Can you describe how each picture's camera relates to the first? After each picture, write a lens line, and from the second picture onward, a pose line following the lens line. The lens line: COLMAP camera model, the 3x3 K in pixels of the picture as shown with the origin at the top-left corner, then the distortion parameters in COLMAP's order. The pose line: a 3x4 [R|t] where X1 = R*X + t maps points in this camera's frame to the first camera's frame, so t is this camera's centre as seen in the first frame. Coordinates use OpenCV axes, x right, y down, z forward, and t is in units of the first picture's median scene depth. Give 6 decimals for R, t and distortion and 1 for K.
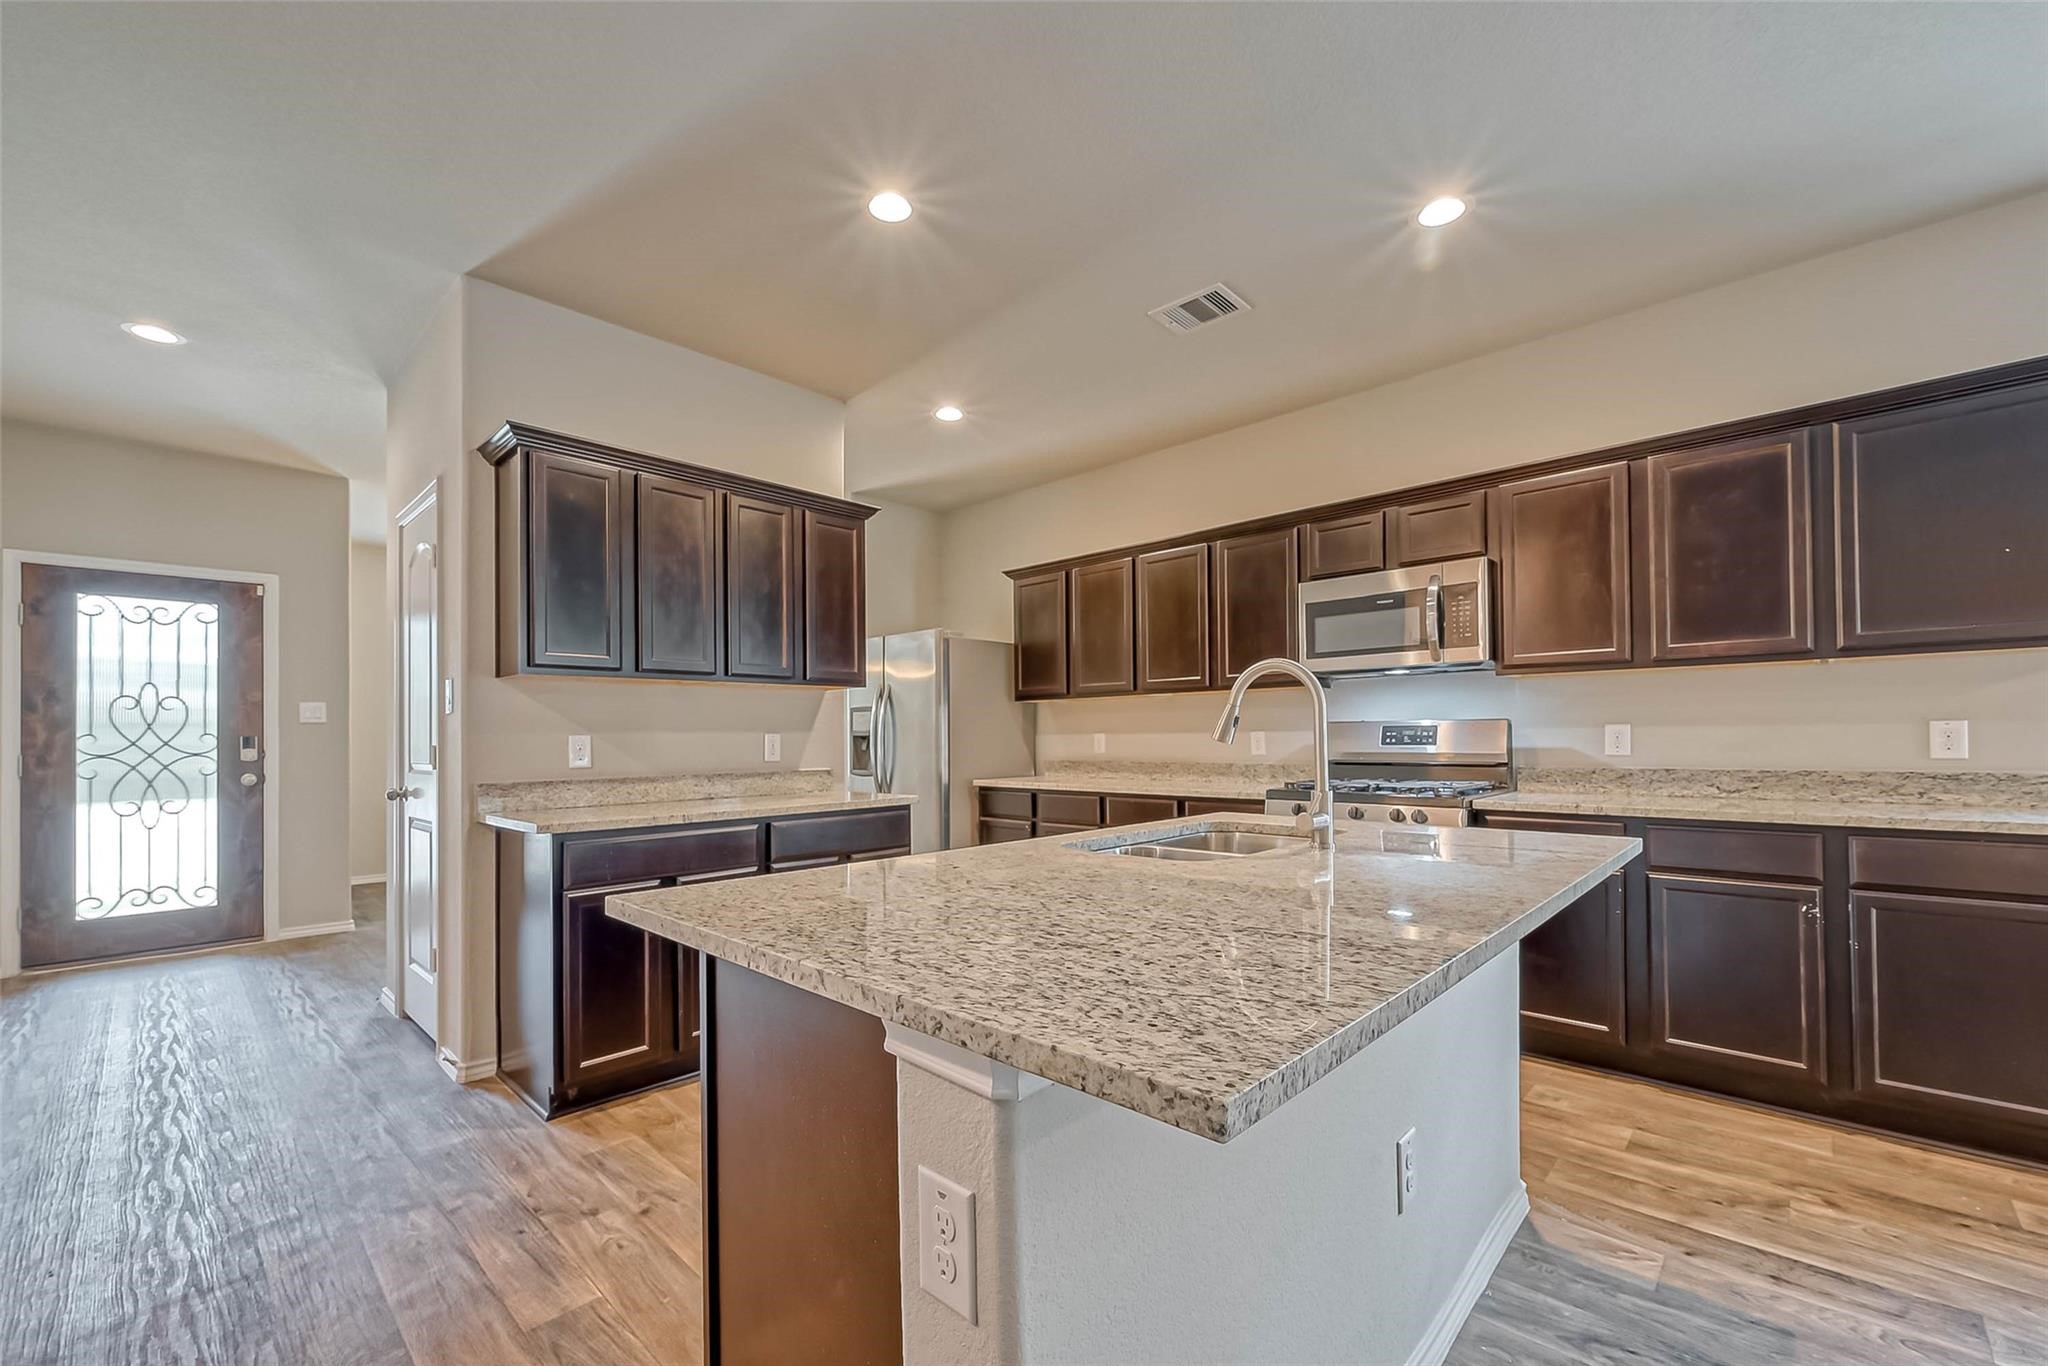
lens RADIAL K [[853.8, 0, 988.2], [0, 853.8, 730.7], [0, 0, 1]] dist [-0.001288, -0.000428]
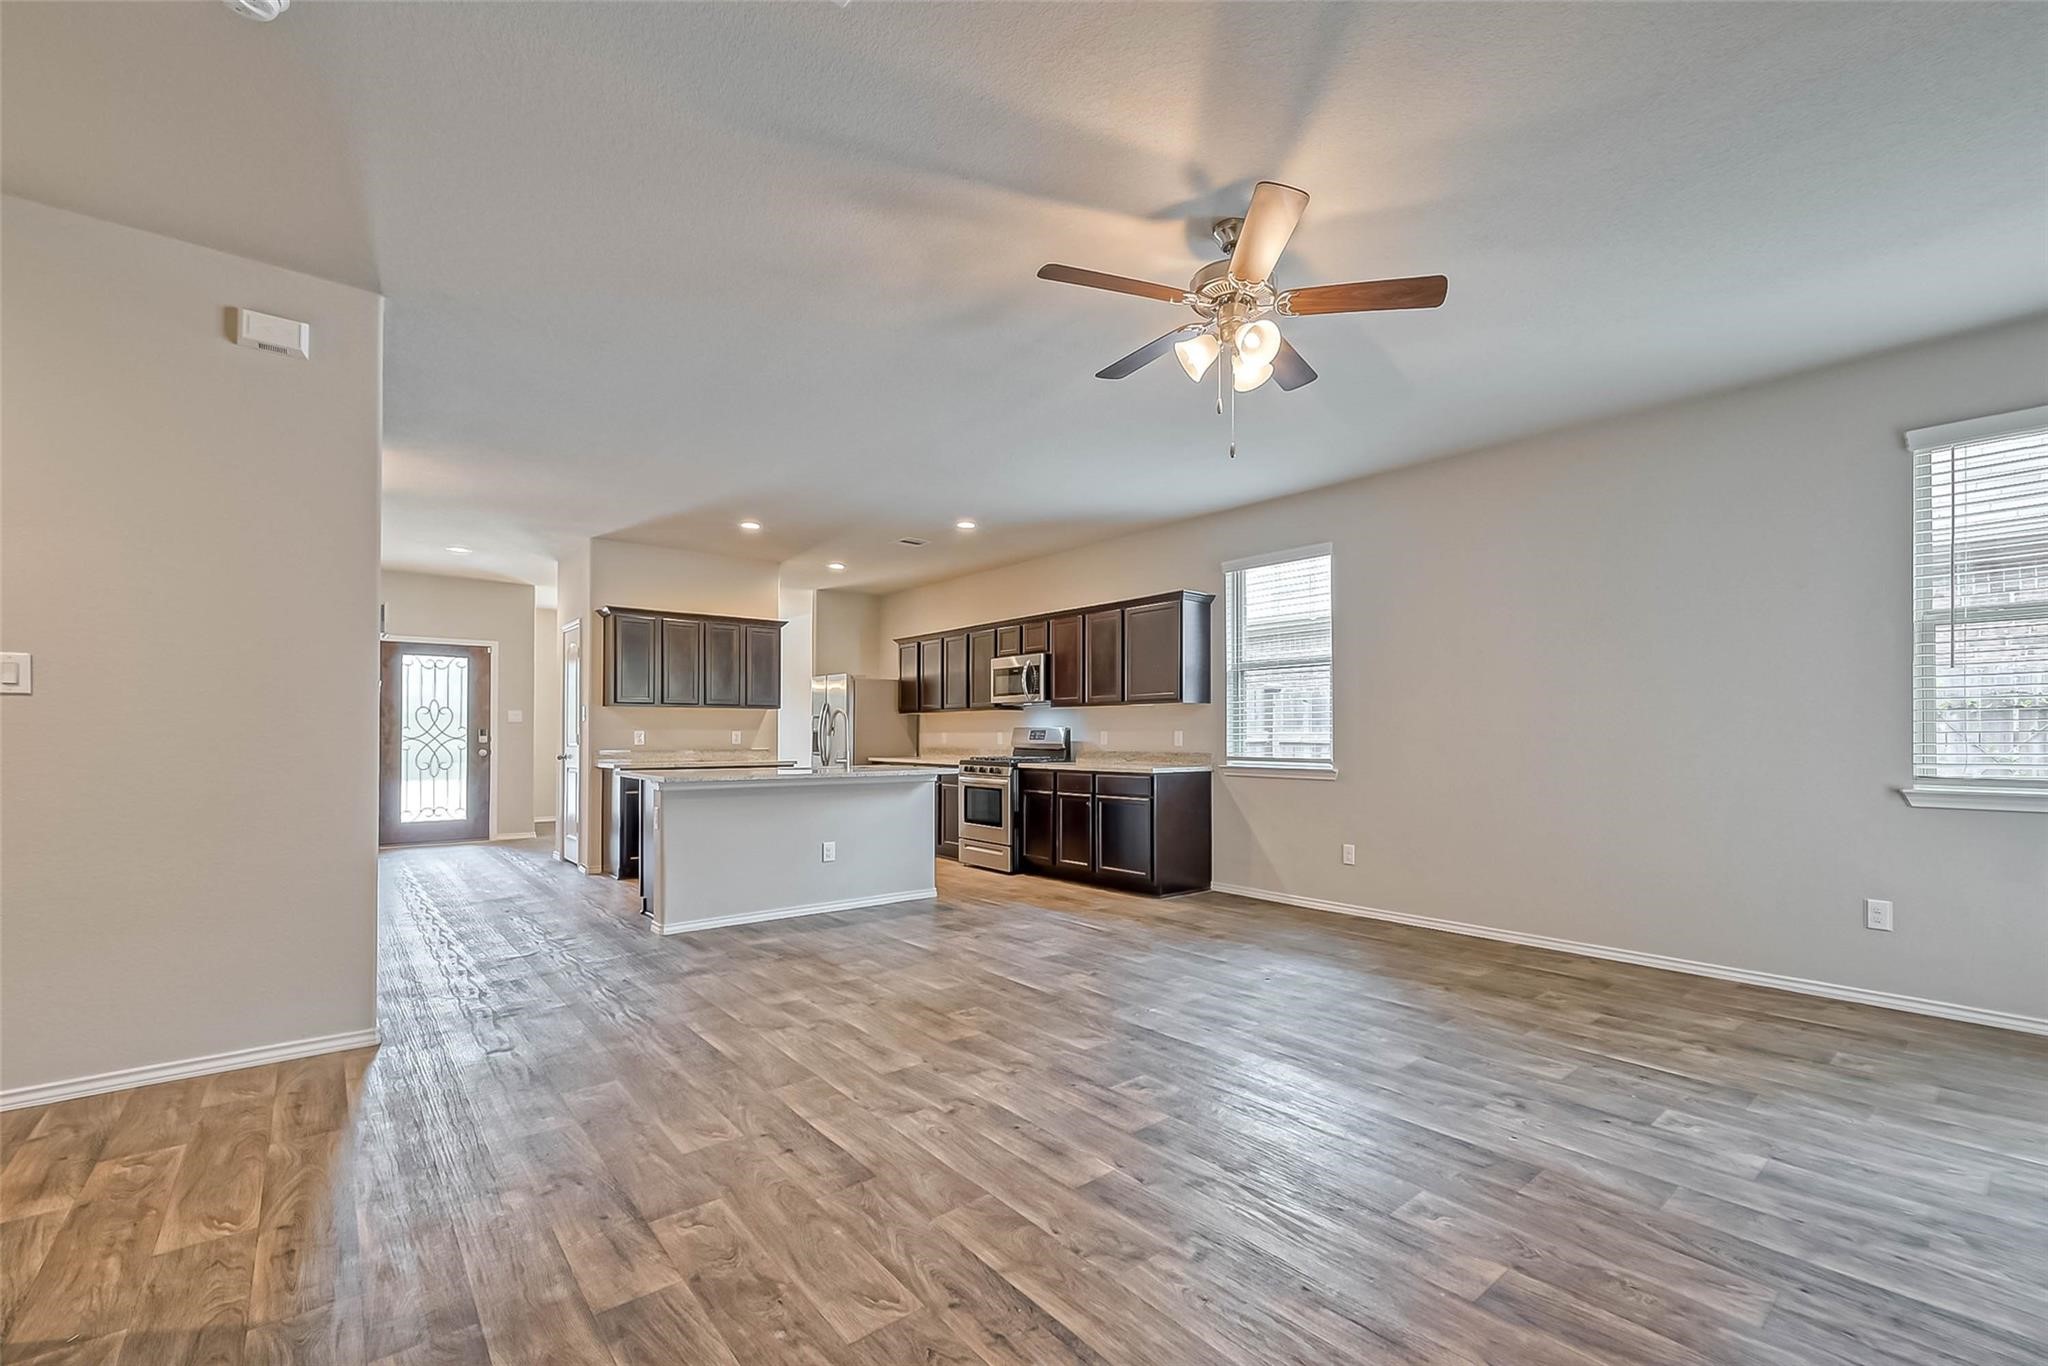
lens RADIAL K [[833.2, 0, 1020.2], [0, 833.2, 737.4], [0, 0, 1]] dist [0.046942, -0.022093]
pose [[0.995202, 0.012341, -0.097063, 0.553773], [-0.011603, 0.999899, 0.008170, -0.004475], [0.097154, -0.007004, 0.995245, -0.837498]]
